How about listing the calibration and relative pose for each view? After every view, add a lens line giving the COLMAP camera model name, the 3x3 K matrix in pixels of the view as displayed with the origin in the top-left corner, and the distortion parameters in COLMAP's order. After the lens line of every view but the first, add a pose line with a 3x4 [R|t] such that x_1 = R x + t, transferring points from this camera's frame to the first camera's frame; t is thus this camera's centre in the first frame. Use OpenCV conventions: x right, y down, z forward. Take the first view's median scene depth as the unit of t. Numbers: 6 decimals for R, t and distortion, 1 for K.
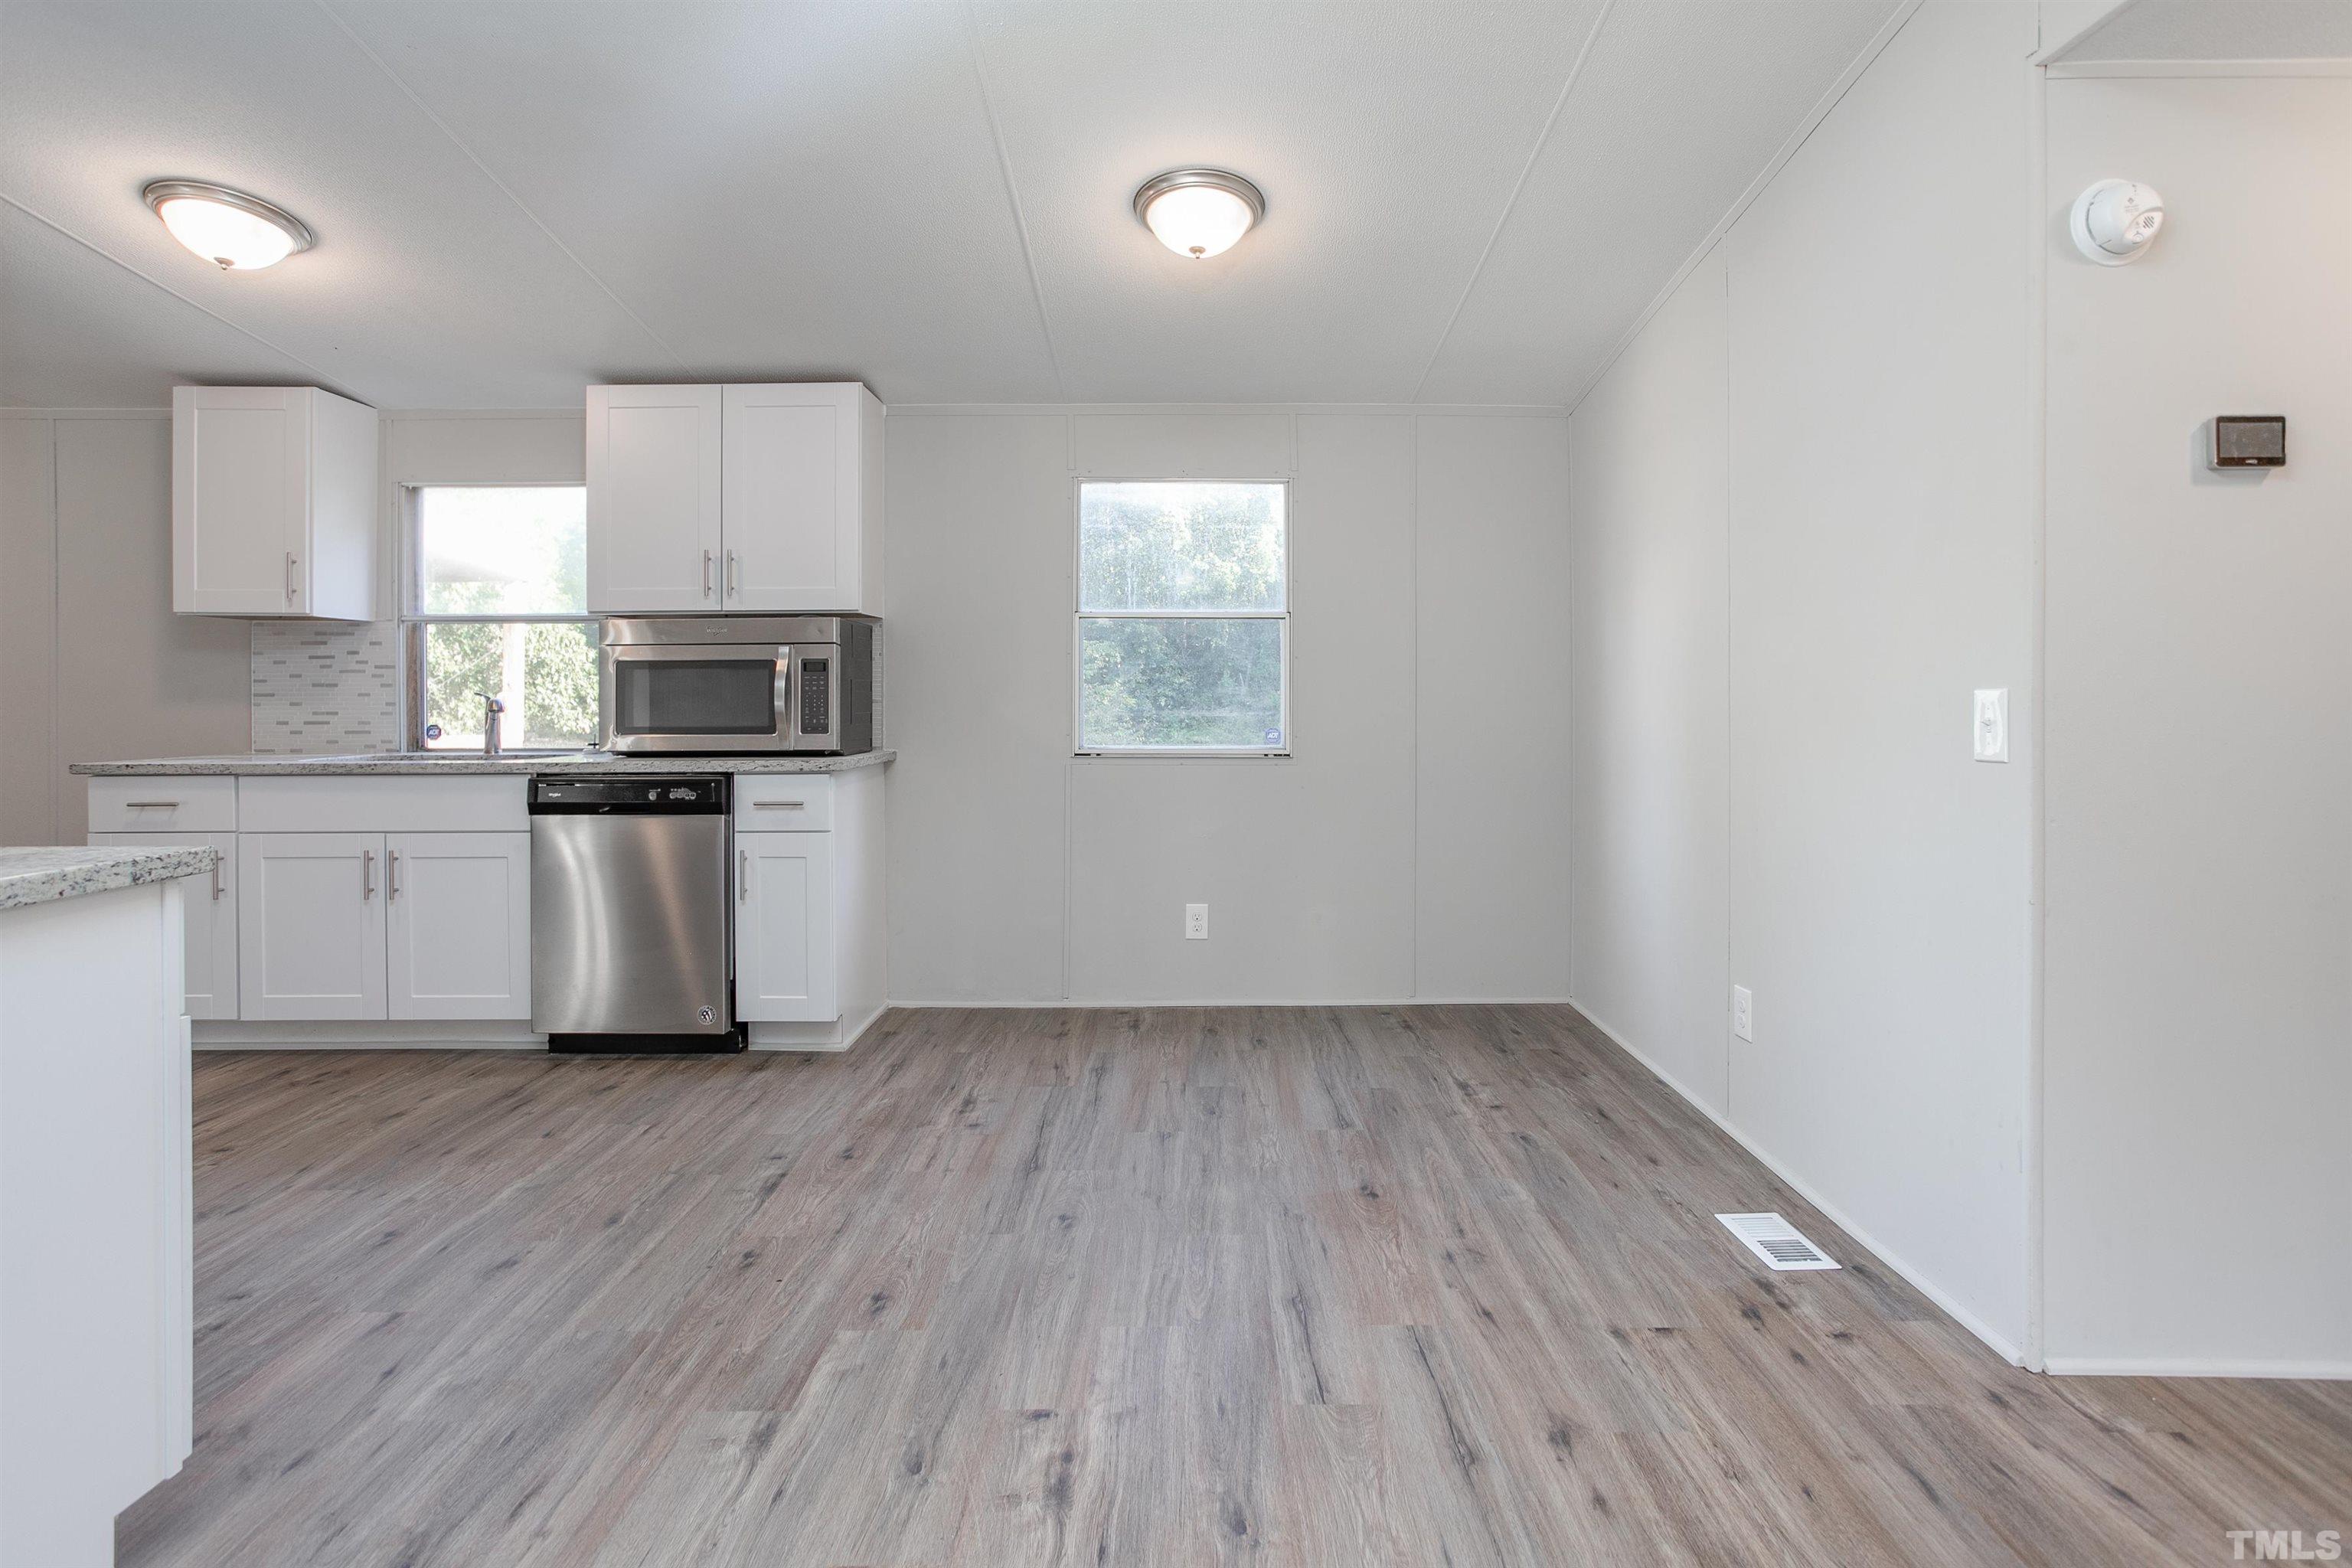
lens RADIAL K [[1162.8, 0, 1181.0], [0, 1162.8, 686.6], [0, 0, 1]] dist [-0.073808, 0.042604]
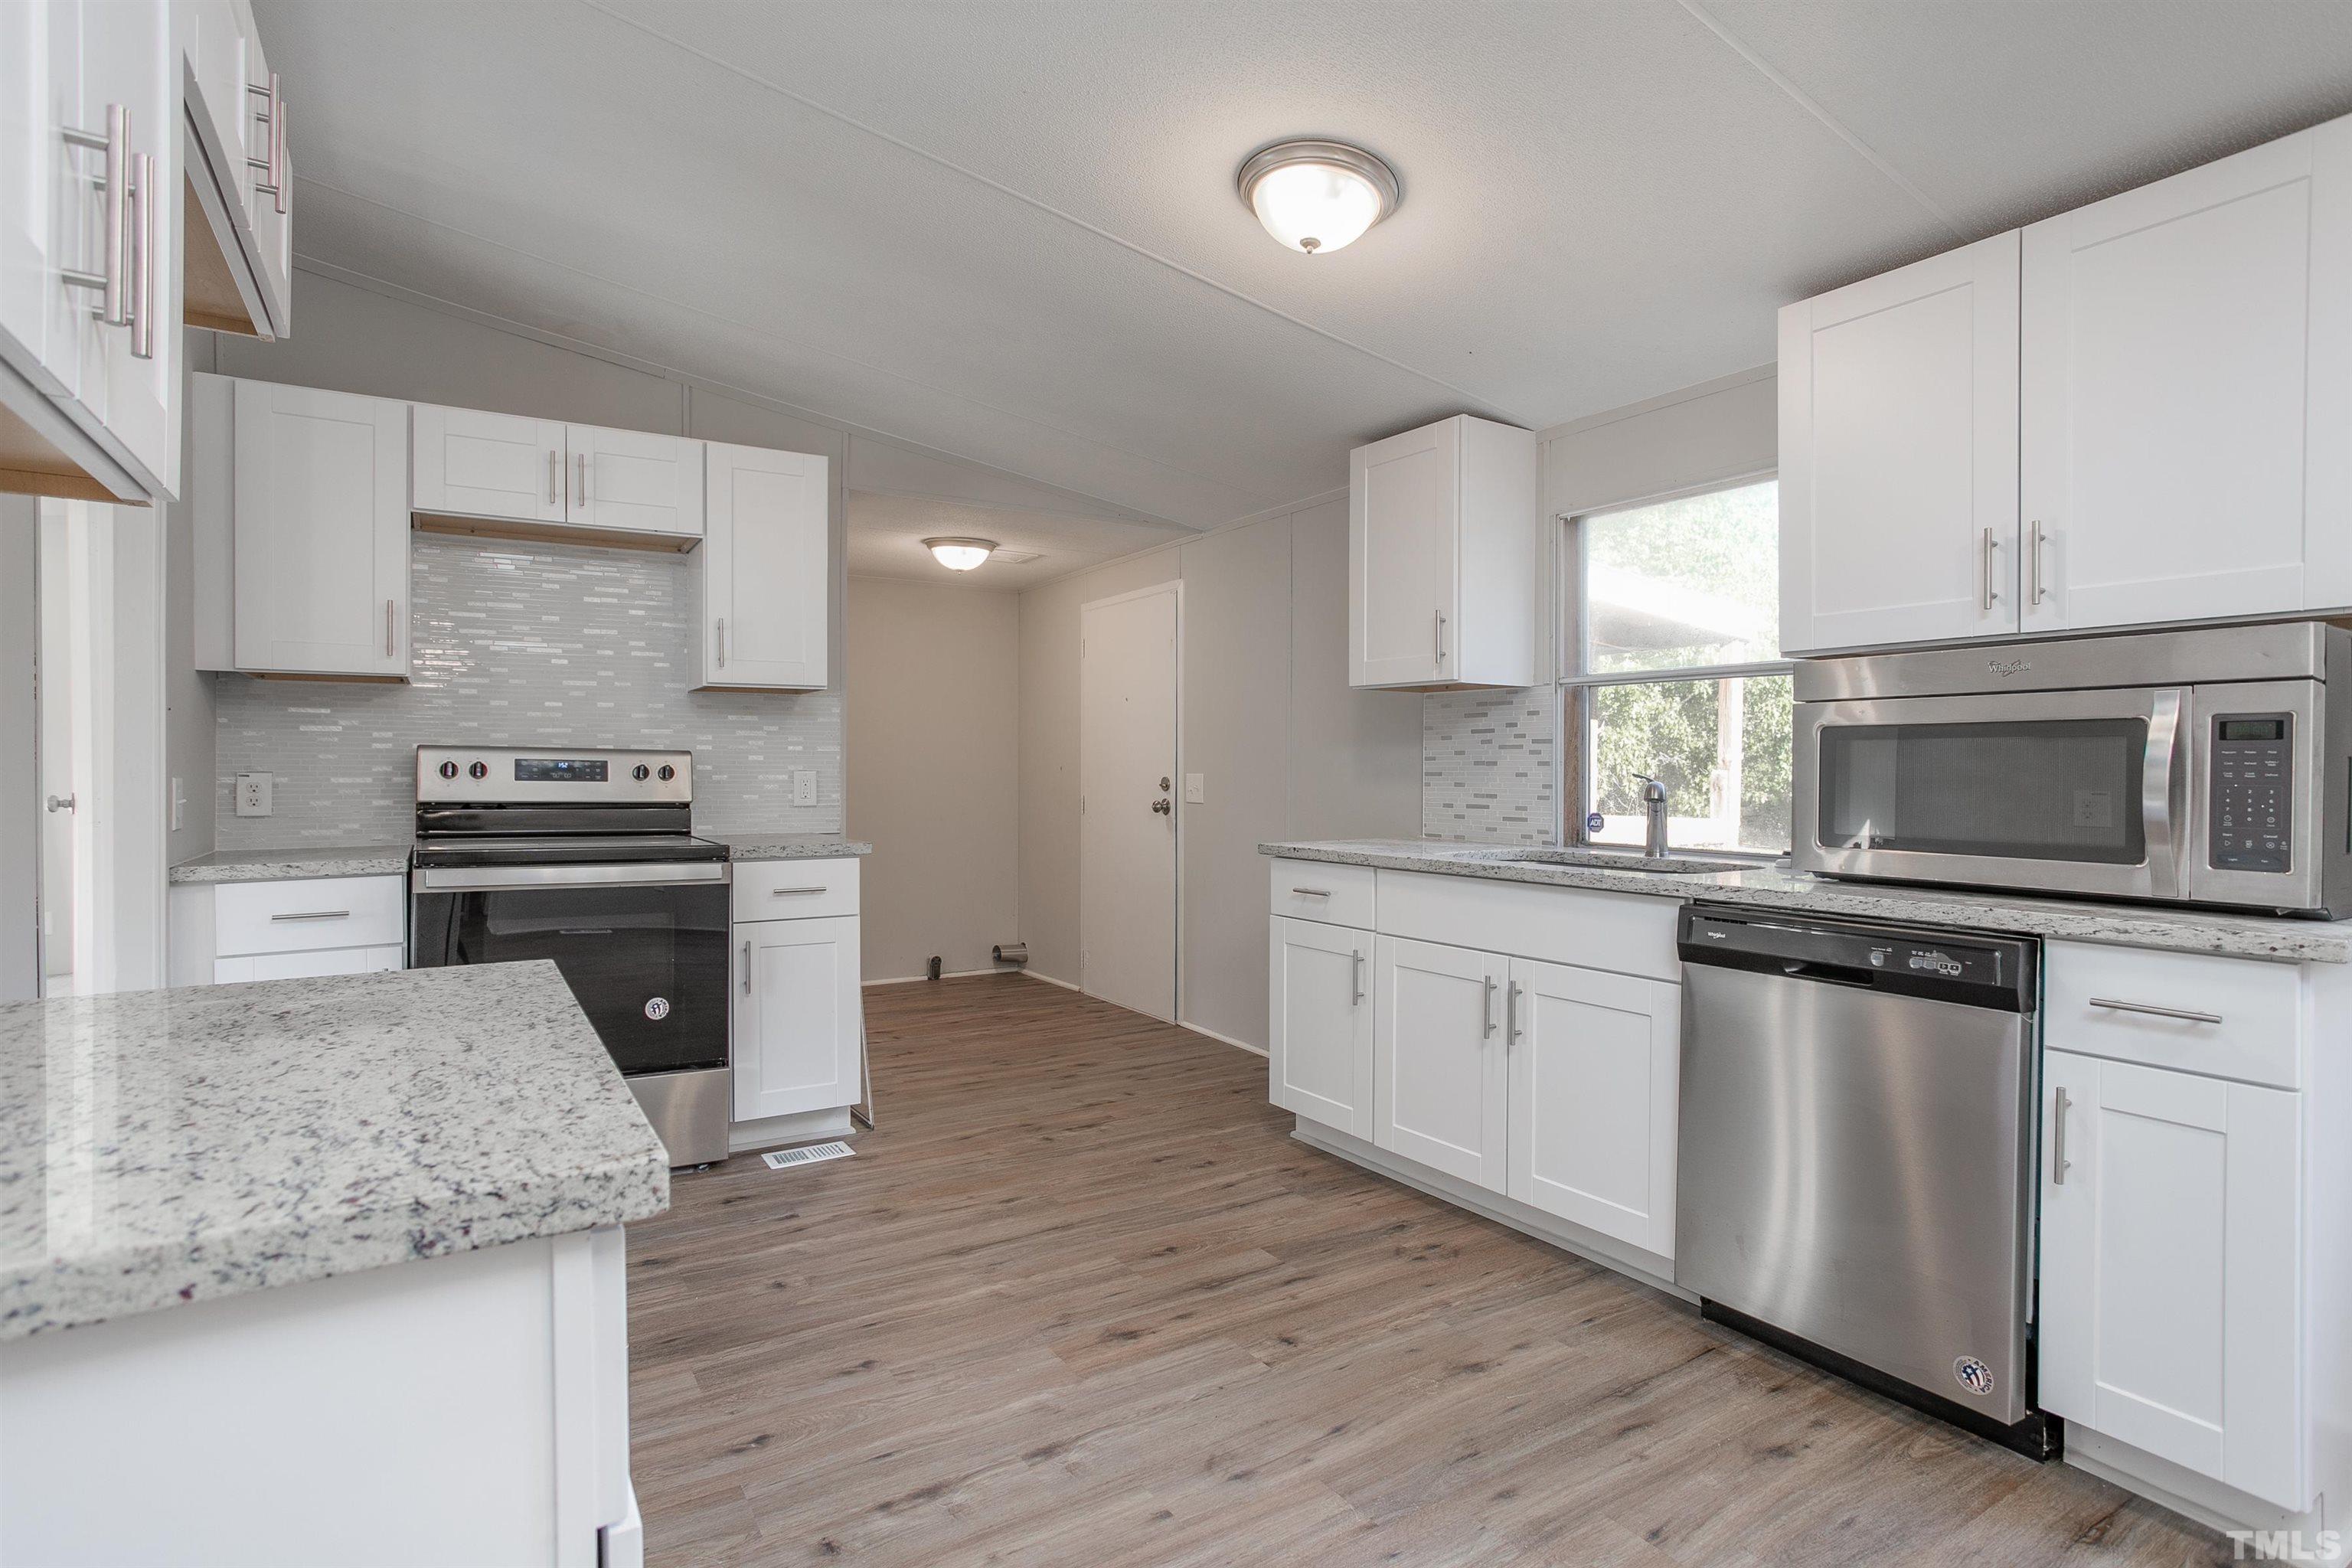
lens RADIAL K [[1147.2, 0, 1176.0], [0, 1147.2, 784.0], [0, 0, 1]] dist [-0.046282, 0.033830]
pose [[0.530264, 0.018482, -0.847631, -0.162290], [-0.001313, 0.999779, 0.020977, -0.004145], [0.847832, -0.010011, 0.530171, 0.388785]]
